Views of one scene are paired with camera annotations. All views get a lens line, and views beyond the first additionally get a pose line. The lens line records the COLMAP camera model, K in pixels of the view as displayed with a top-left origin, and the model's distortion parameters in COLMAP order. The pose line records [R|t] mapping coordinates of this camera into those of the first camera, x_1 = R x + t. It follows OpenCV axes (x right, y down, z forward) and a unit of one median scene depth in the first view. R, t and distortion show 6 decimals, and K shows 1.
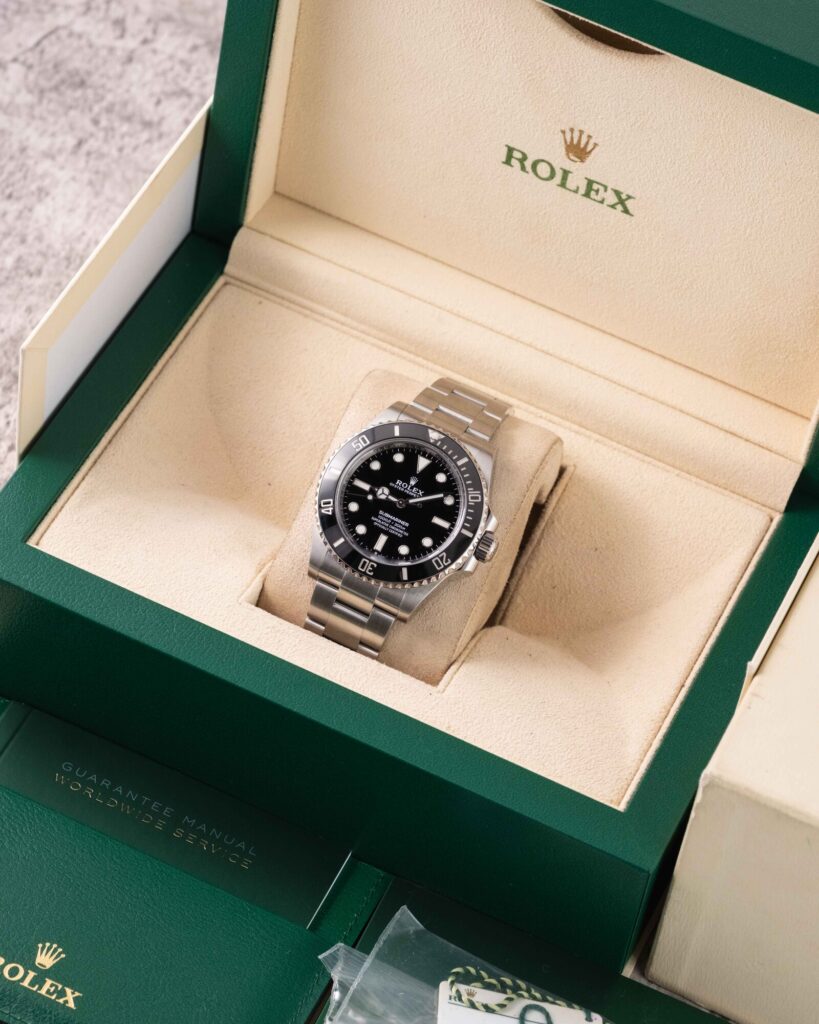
lens RADIAL K [[4194.4, 0, 409.5], [0, 4194.4, 512.0], [0, 0, 1]] dist [0.329896, 0.639373]
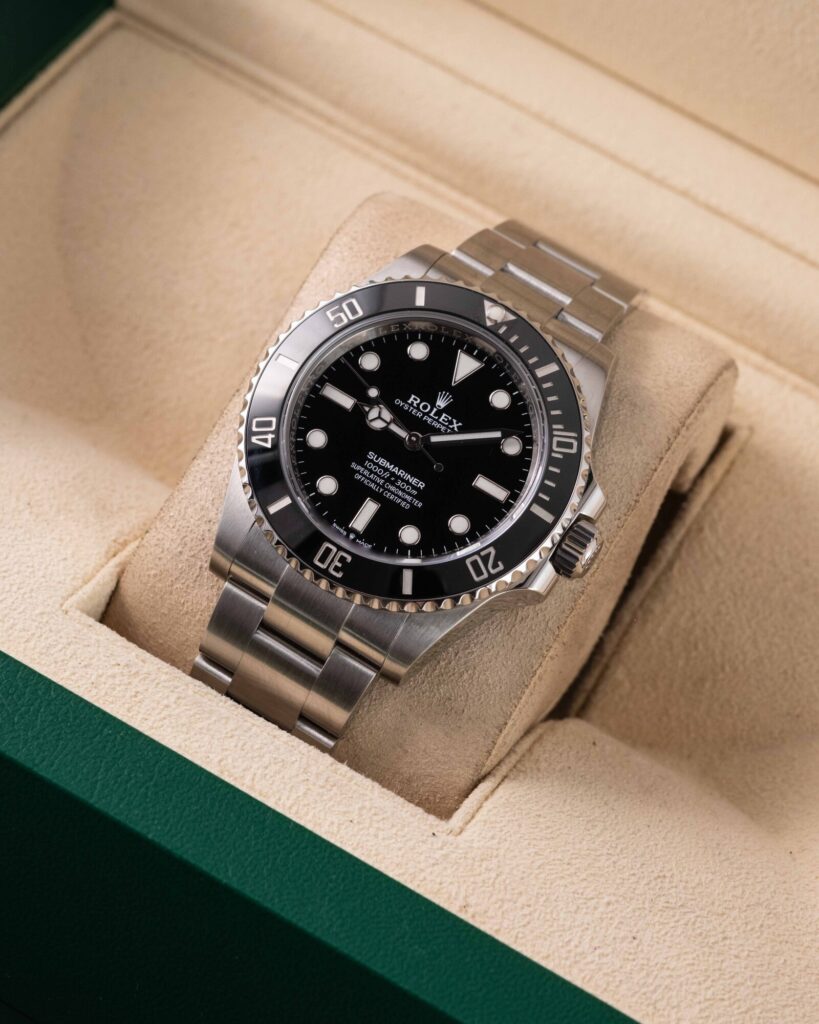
lens RADIAL K [[4194.4, 0, 409.5], [0, 4194.4, 512.0], [0, 0, 1]] dist [0.329896, 0.639373]
pose [[0.994283, 0.106293, 0.010125, -0.006566], [-0.105621, 0.993013, -0.052633, 0.031833], [-0.015649, 0.051263, 0.998563, 0.506541]]
